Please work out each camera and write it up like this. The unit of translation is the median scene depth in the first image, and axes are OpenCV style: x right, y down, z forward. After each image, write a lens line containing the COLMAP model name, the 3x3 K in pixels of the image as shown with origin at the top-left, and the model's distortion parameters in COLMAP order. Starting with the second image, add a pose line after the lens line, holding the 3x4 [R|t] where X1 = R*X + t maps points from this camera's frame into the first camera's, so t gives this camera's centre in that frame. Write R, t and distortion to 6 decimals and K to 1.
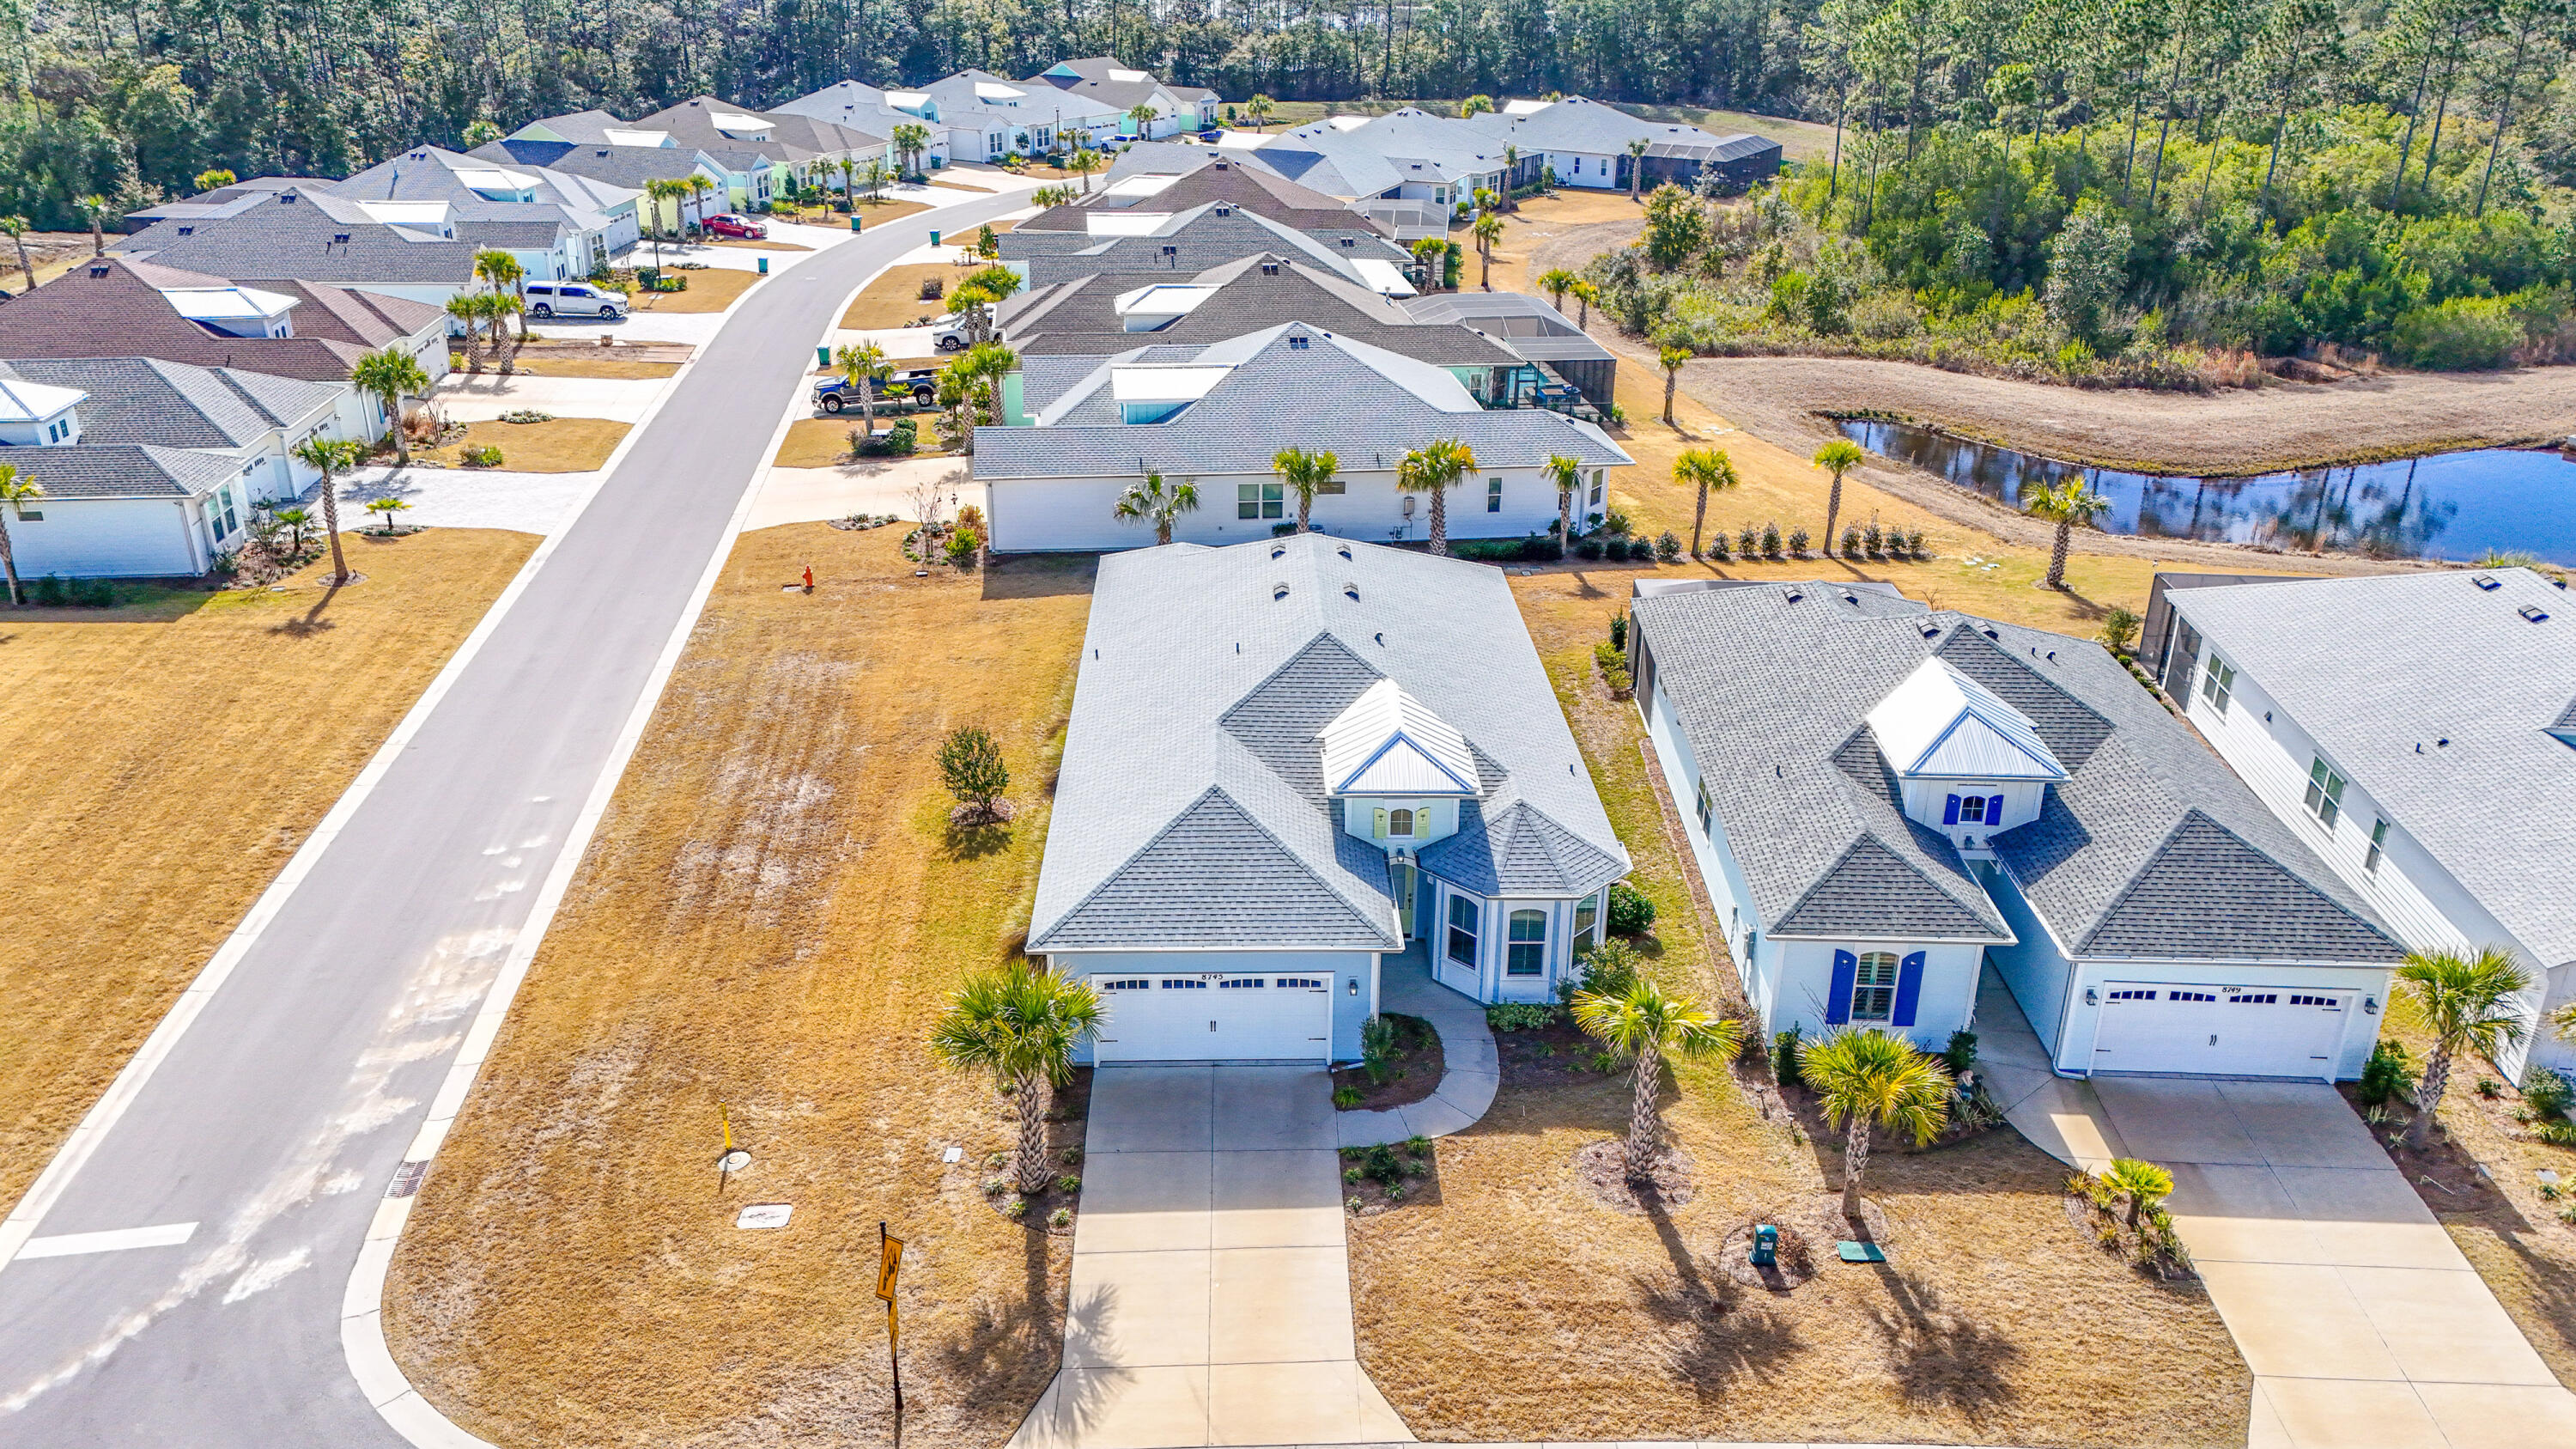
lens RADIAL K [[1884.4, 0, 1284.3], [0, 1884.4, 717.4], [0, 0, 1]] dist [0.074440, -0.062561]
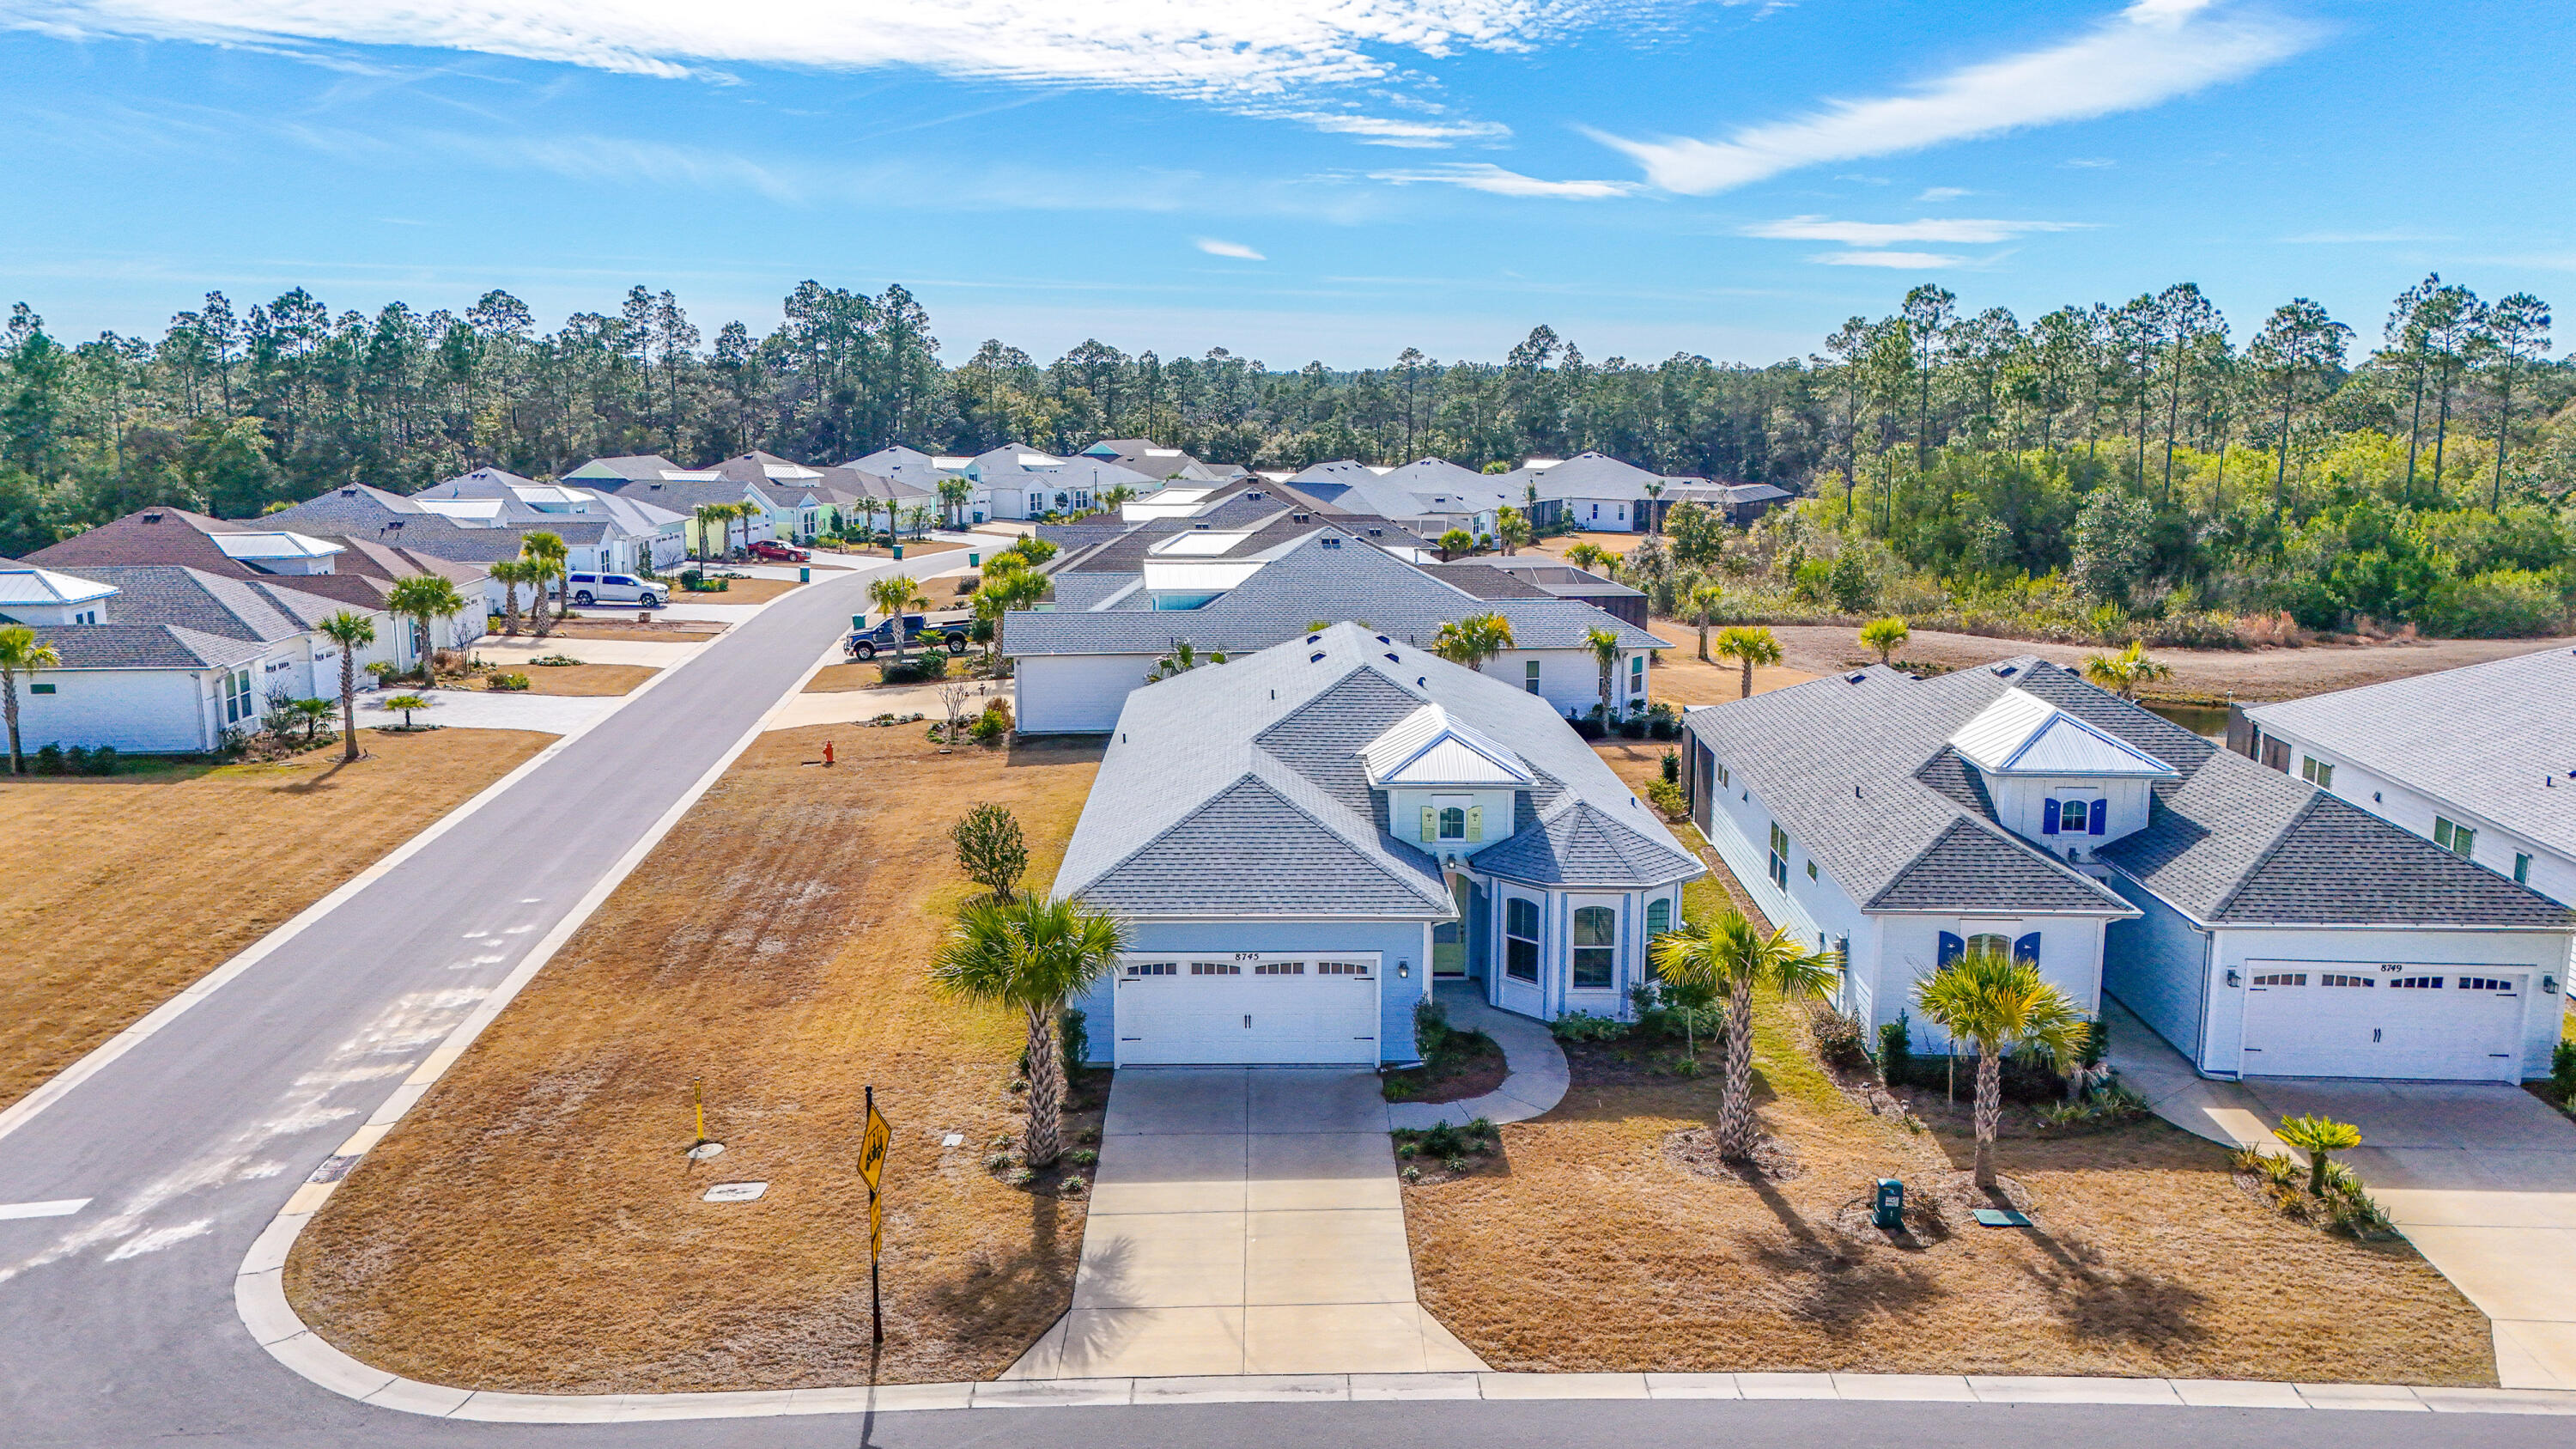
lens RADIAL K [[1884.4, 0, 1284.9], [0, 1884.4, 721.8], [0, 0, 1]] dist [0.074440, -0.062561]
pose [[0.999886, -0.006077, -0.013788, -0.005965], [0.002801, 0.974076, -0.226204, 0.197577], [0.014805, 0.226140, 0.973982, 0.081940]]
